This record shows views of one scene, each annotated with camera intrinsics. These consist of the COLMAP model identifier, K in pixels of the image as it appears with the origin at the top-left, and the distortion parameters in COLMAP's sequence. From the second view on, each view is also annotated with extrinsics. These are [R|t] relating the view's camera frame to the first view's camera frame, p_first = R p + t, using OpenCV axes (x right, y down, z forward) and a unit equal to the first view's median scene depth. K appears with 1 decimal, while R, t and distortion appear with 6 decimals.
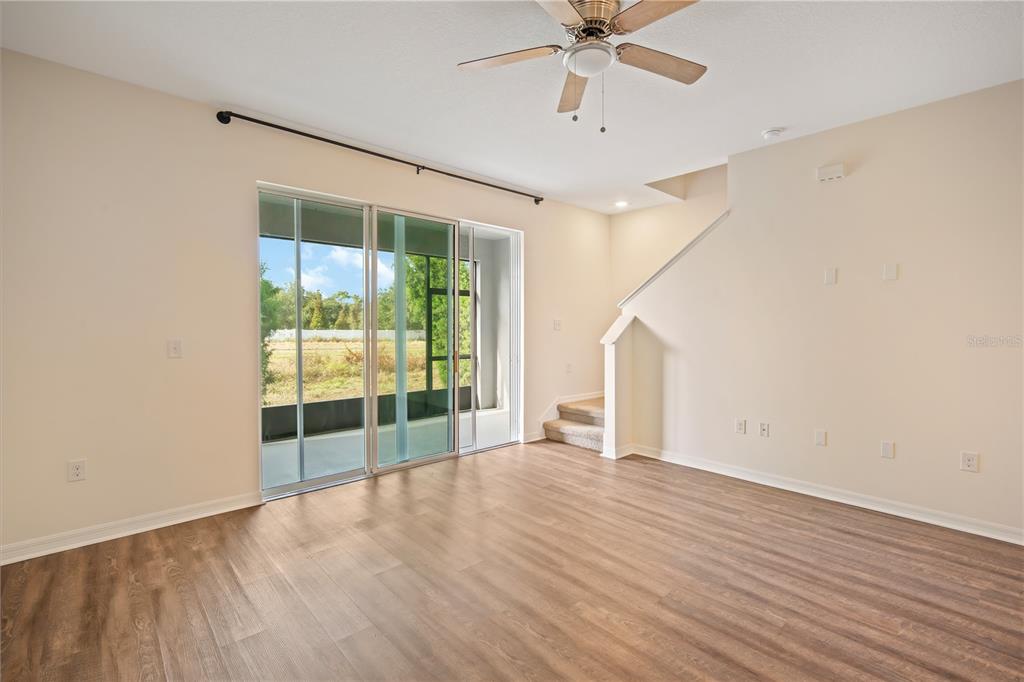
lens RADIAL K [[455.7, 0, 514.0], [0, 455.7, 338.4], [0, 0, 1]] dist [-0.004098, 0.000634]
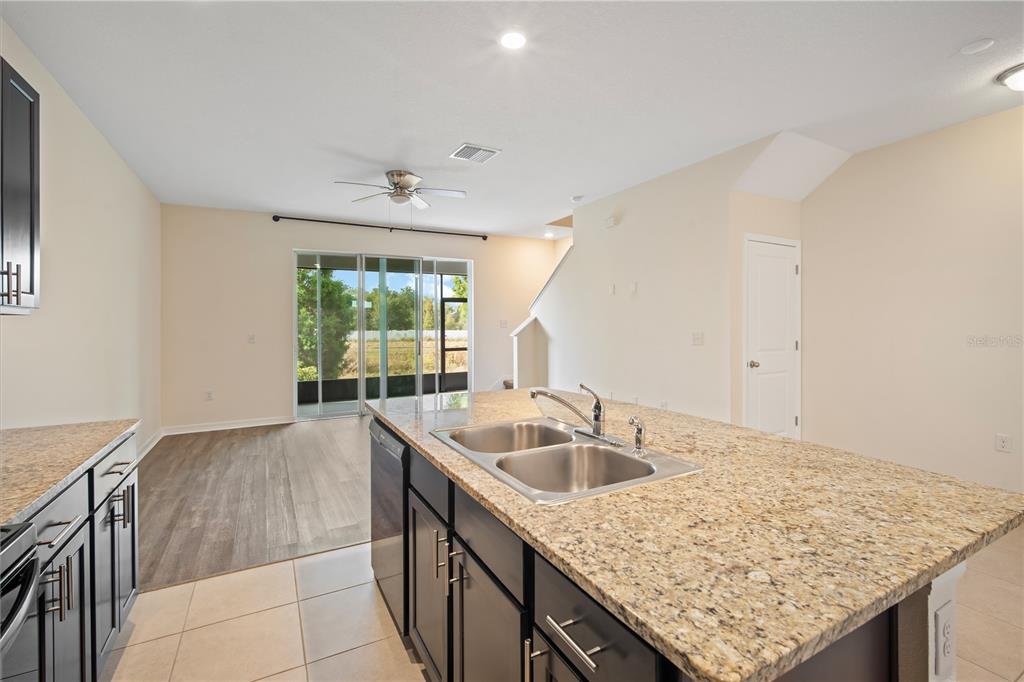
lens RADIAL K [[455.7, 0, 512.6], [0, 455.7, 323.4], [0, 0, 1]] dist [-0.004098, 0.000634]
pose [[0.967919, -0.011979, -0.250977, 0.750063], [0.004286, 0.999505, -0.031173, 0.021370], [0.251226, 0.029097, 0.967491, -0.557562]]
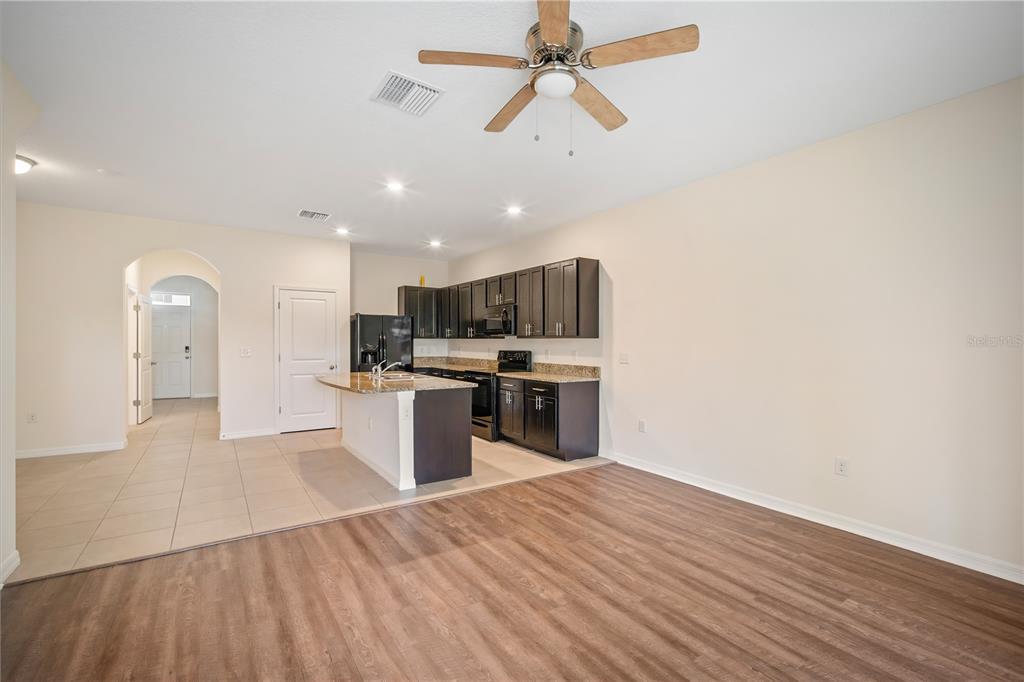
lens RADIAL K [[455.7, 0, 512.7], [0, 455.7, 340.0], [0, 0, 1]] dist [-0.004098, 0.000634]
pose [[-0.988704, -0.012591, 0.149351, 0.068298], [-0.007565, 0.999387, 0.034175, -0.045078], [-0.149690, 0.032659, -0.988193, 1.295163]]
